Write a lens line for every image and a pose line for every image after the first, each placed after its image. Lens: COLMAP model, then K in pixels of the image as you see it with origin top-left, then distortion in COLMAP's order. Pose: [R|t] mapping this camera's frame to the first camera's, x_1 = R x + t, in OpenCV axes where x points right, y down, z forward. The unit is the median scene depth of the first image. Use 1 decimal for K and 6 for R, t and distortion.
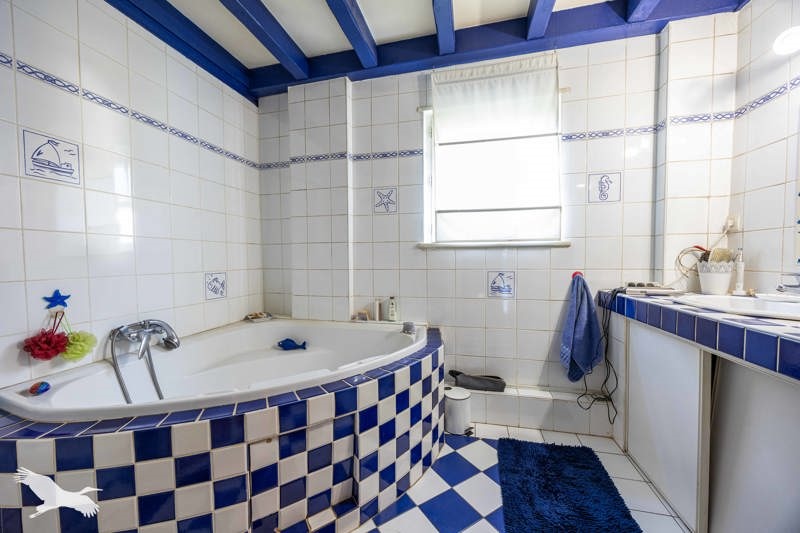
lens RADIAL K [[302.5, 0, 400.3], [0, 302.5, 268.5], [0, 0, 1]] dist [0.001566, 0.000221]
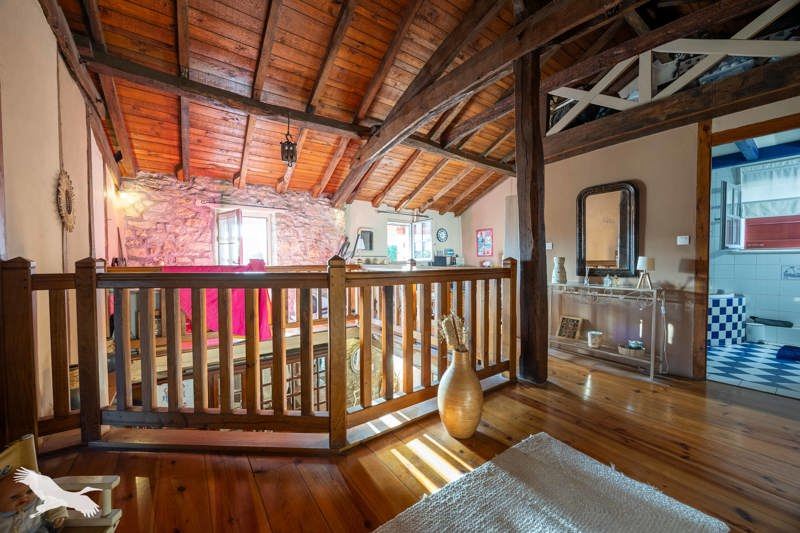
lens RADIAL K [[302.5, 0, 398.4], [0, 302.5, 266.8], [0, 0, 1]] dist [0.001566, 0.000221]
pose [[0.756811, 0.021480, -0.653281, -0.341687], [-0.019302, 0.999758, 0.010512, 0.052673], [0.653349, 0.004654, 0.757043, -2.375273]]
